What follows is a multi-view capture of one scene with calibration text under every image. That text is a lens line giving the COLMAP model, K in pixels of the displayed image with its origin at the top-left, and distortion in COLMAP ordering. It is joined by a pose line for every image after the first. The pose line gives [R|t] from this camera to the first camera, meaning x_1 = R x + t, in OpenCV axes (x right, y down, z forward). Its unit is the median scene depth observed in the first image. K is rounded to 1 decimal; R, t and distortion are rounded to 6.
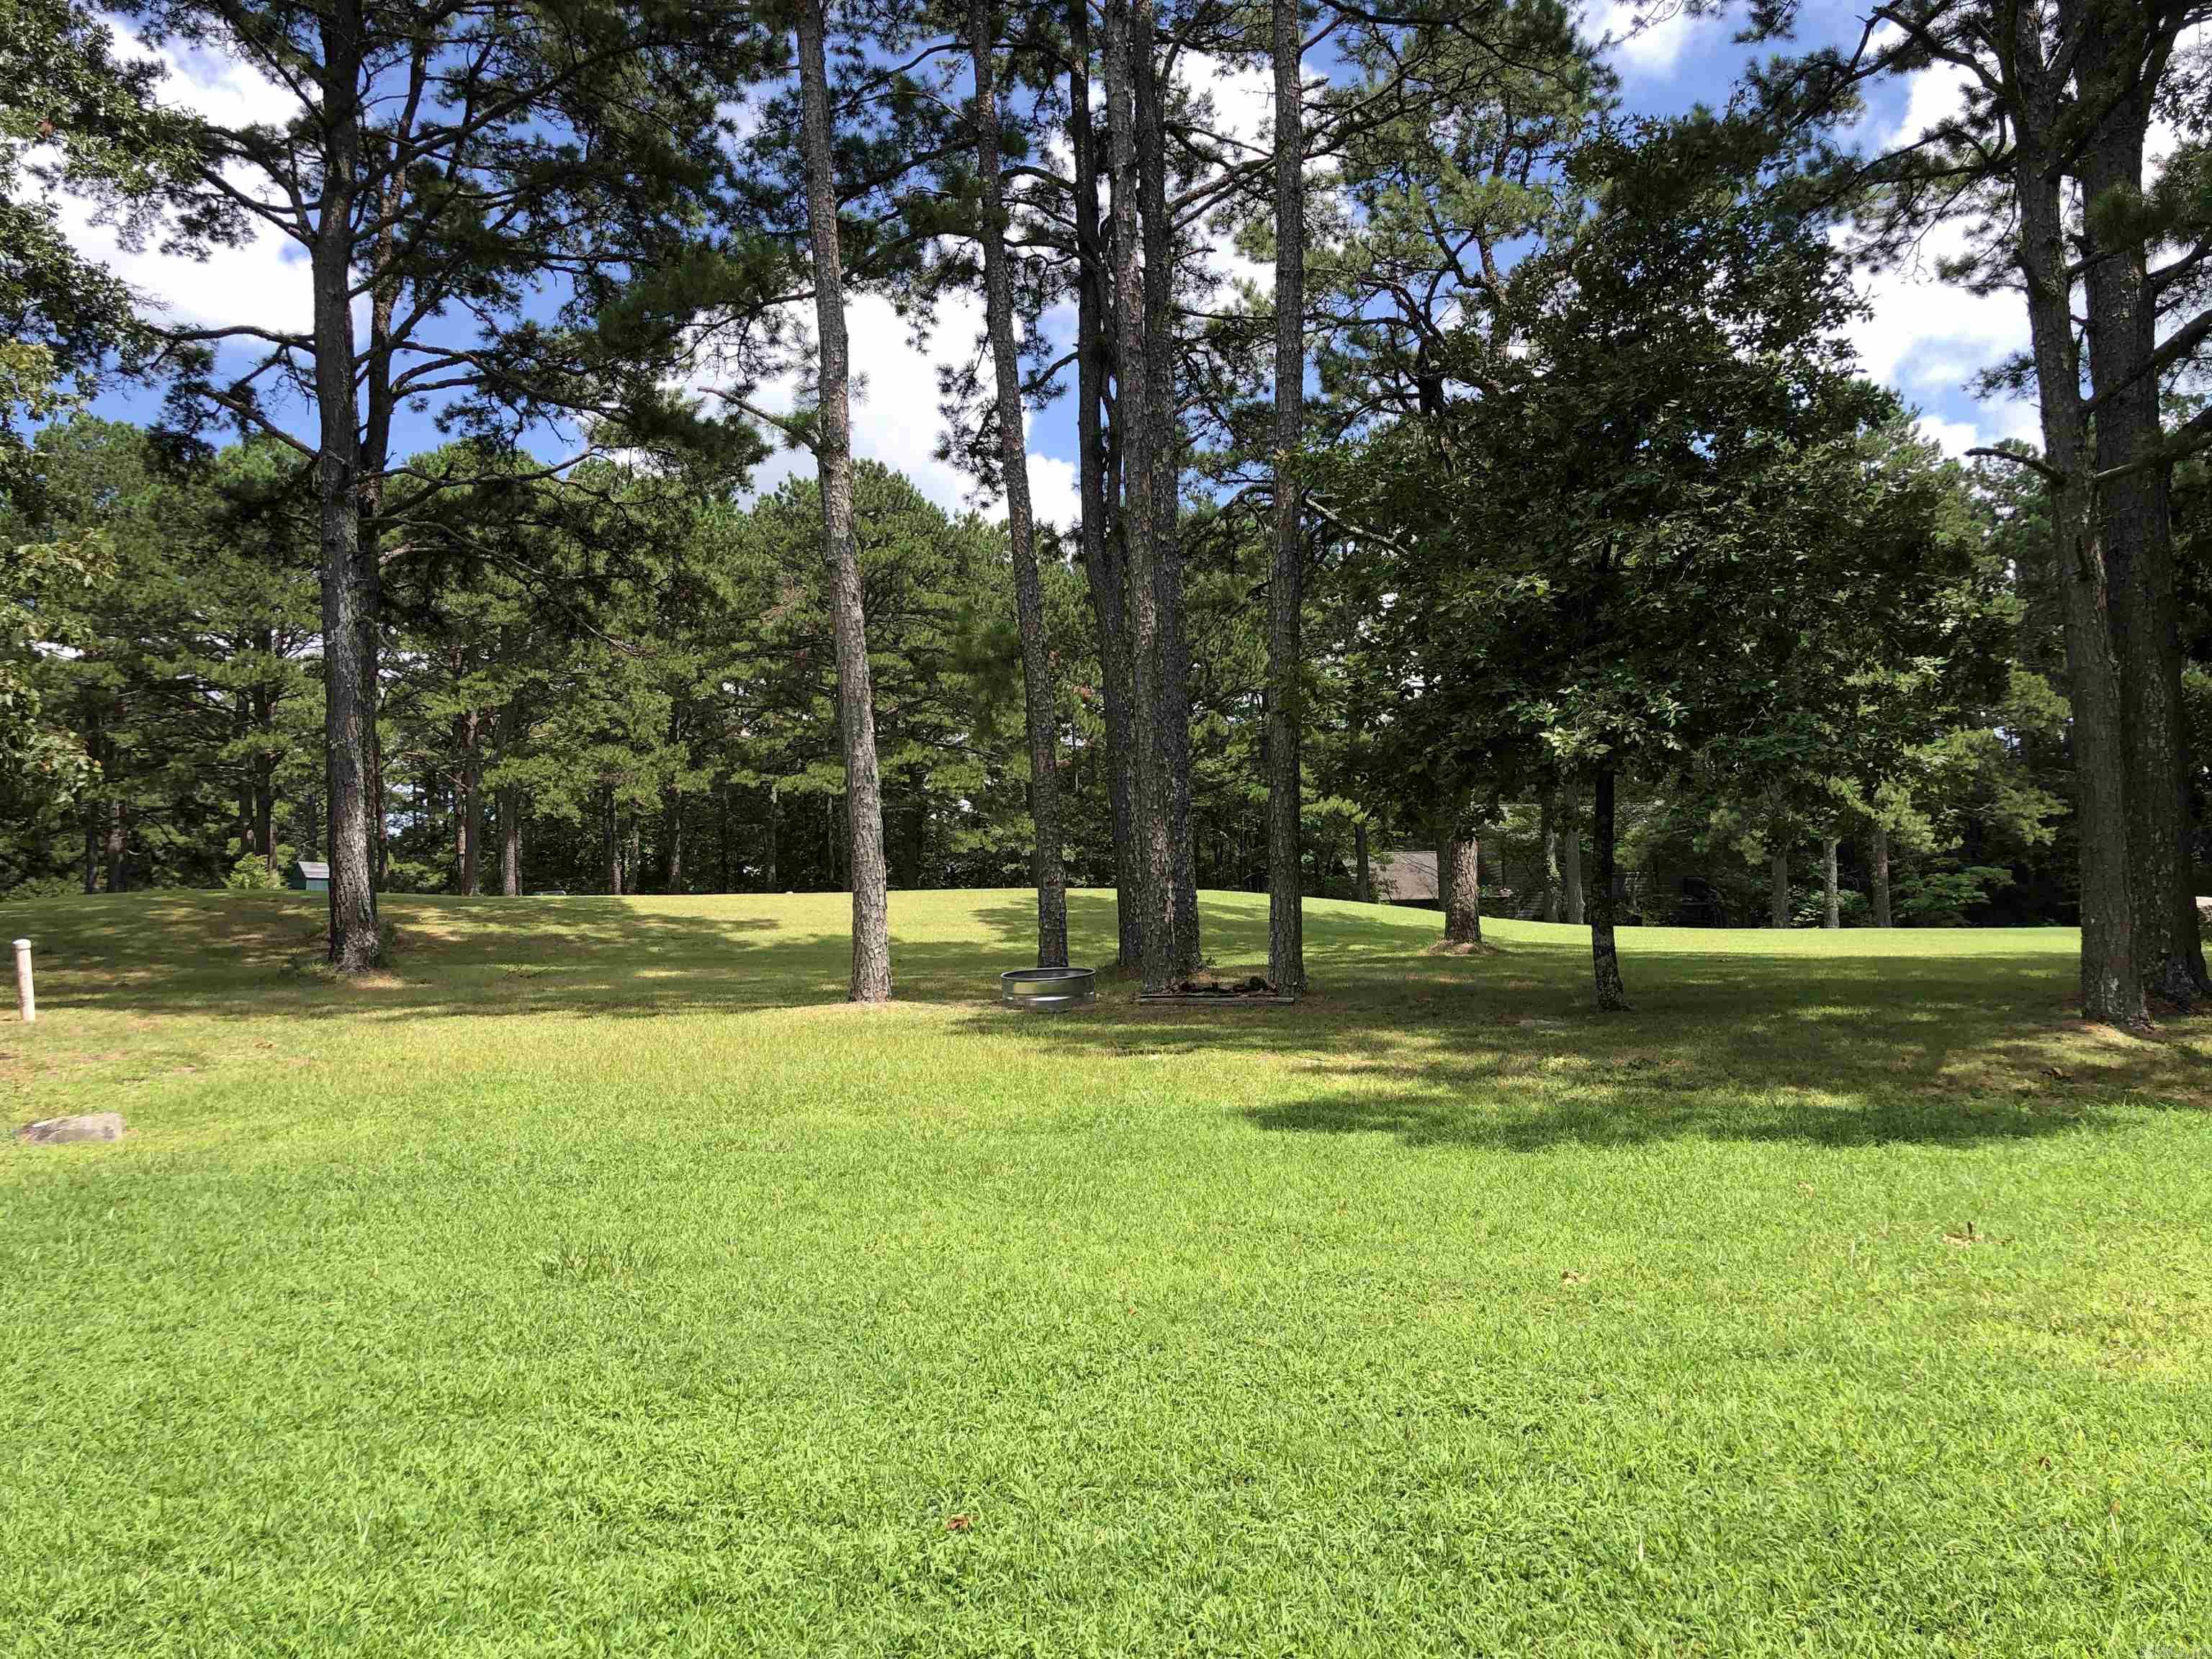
lens RADIAL K [[1853.4, 0, 1112.1], [0, 1853.4, 822.4], [0, 0, 1]] dist [0.062975, -0.054468]
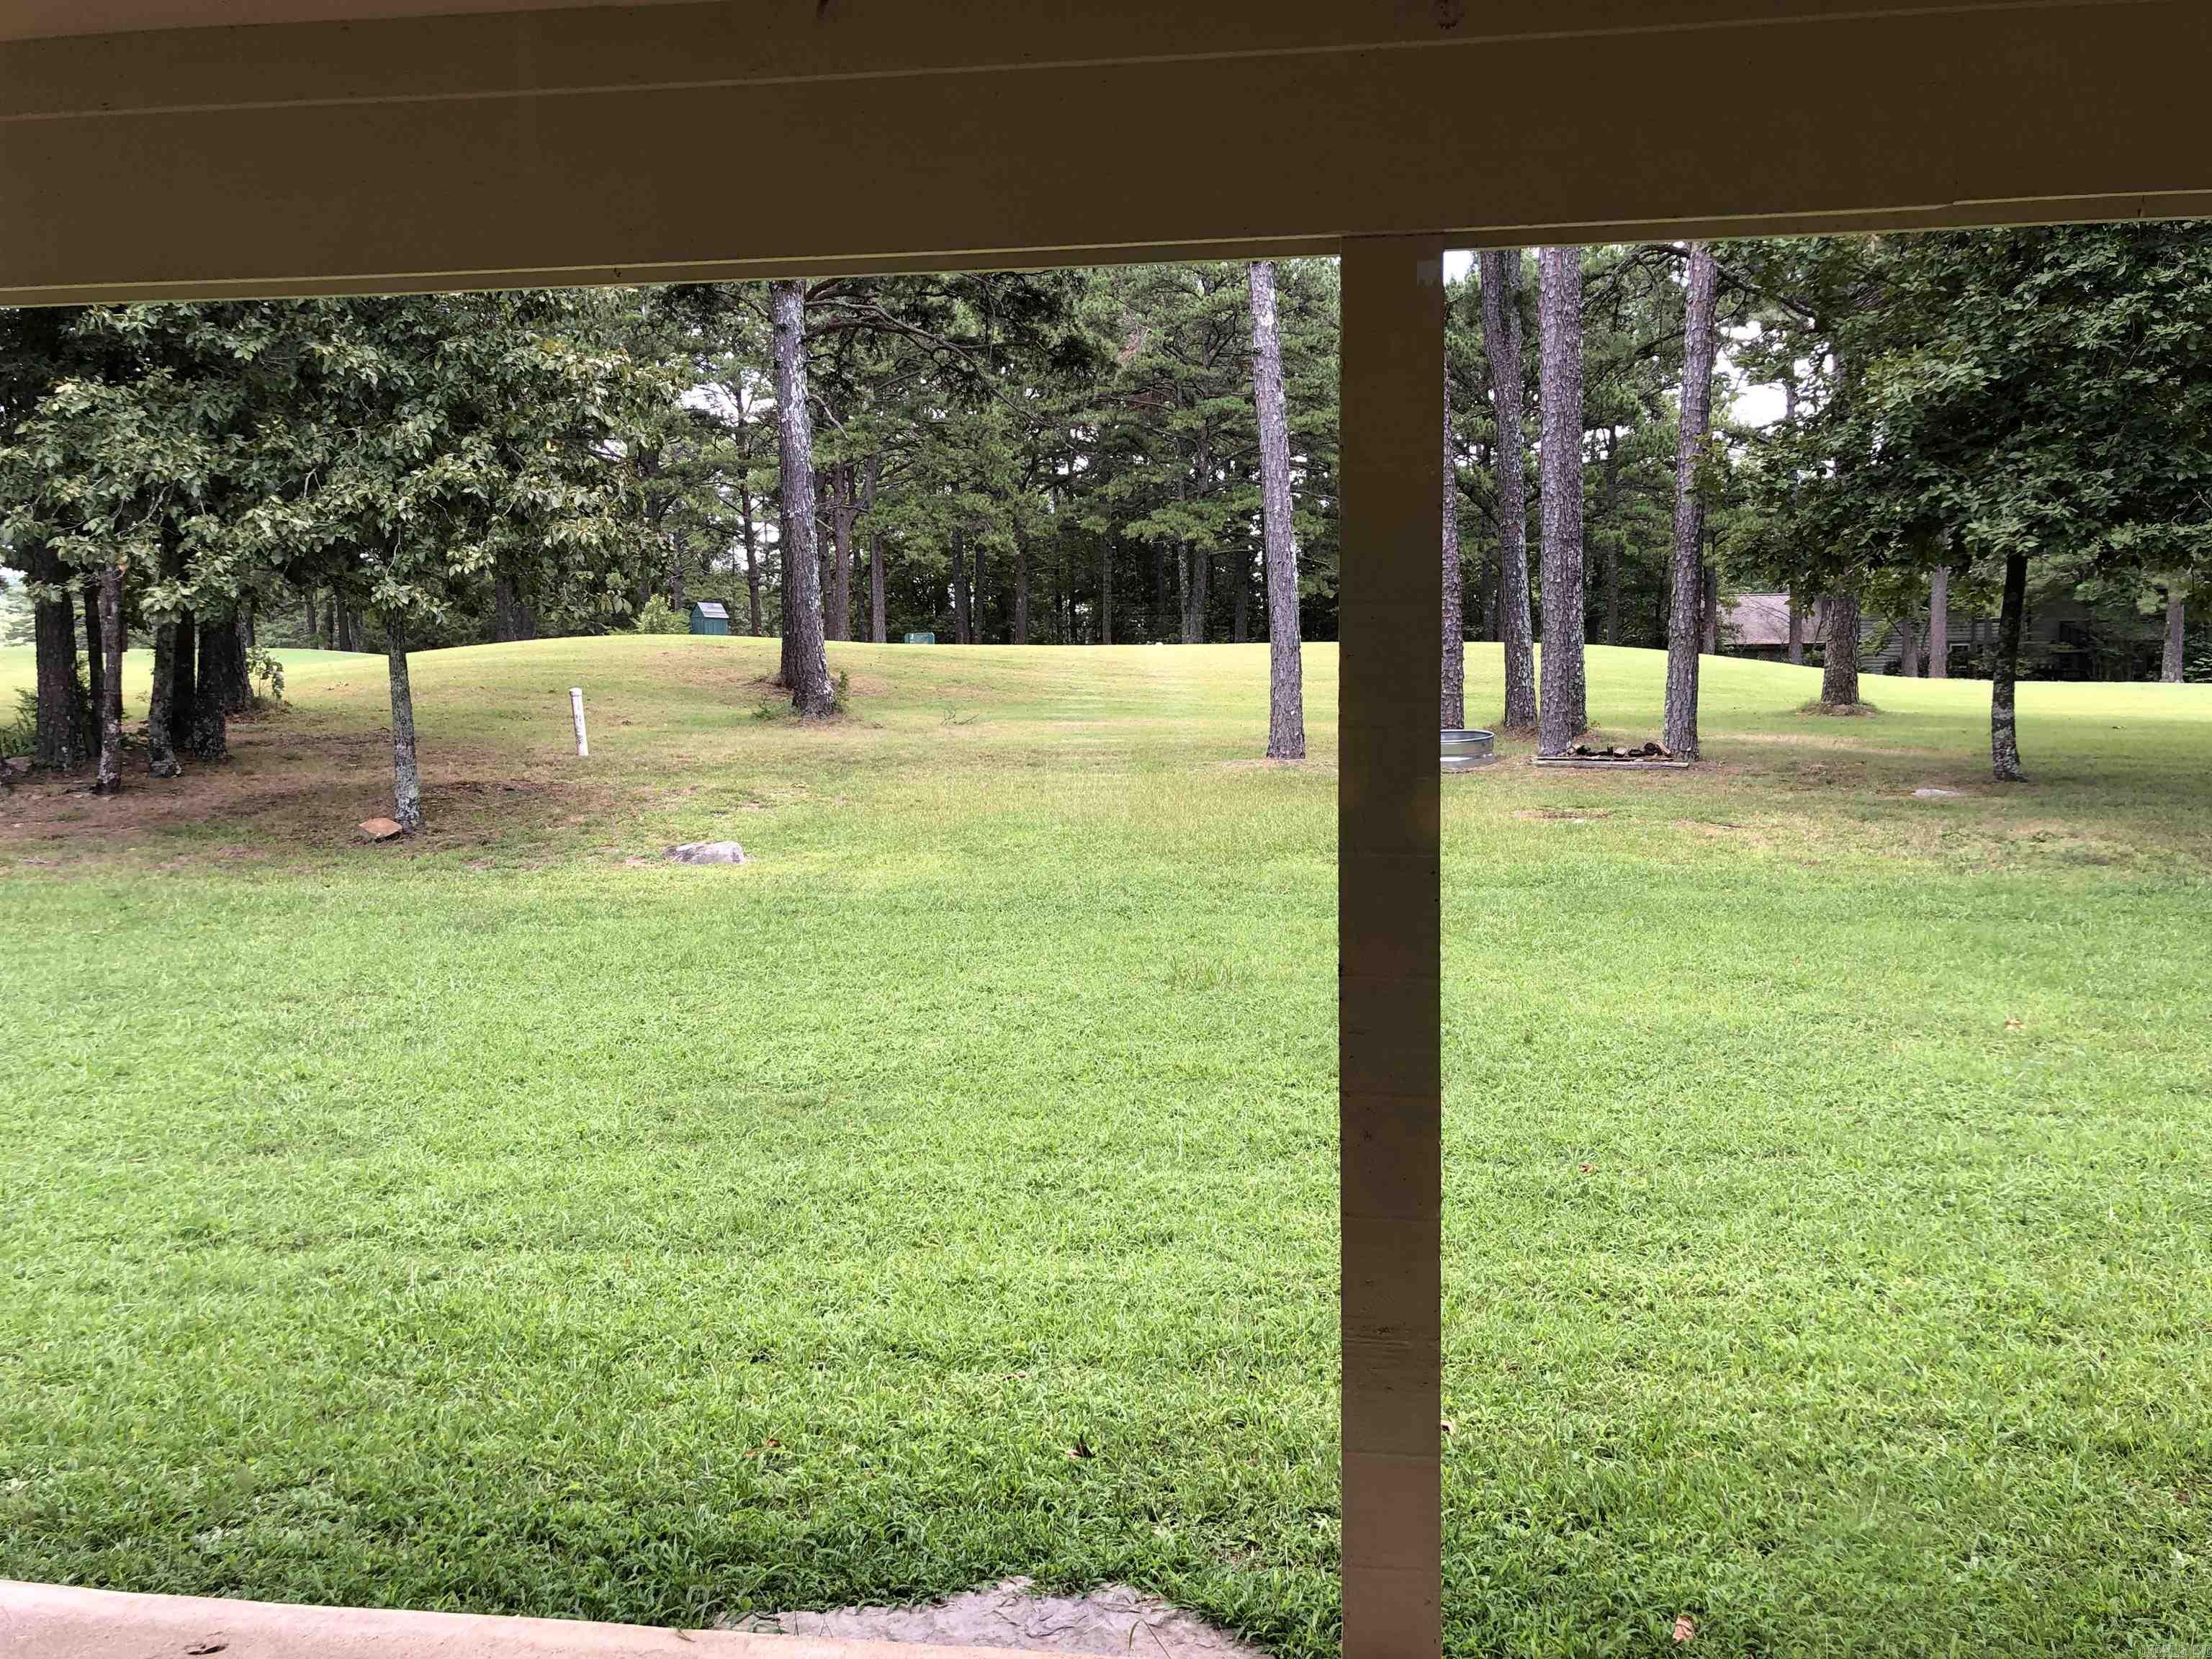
lens RADIAL K [[1853.4, 0, 1102.9], [0, 1853.4, 834.7], [0, 0, 1]] dist [0.062975, -0.054468]
pose [[0.985475, 0.028469, -0.167419, -0.045820], [-0.003358, 0.988923, 0.148395, -0.019031], [0.169789, -0.145677, 0.974654, -0.090103]]
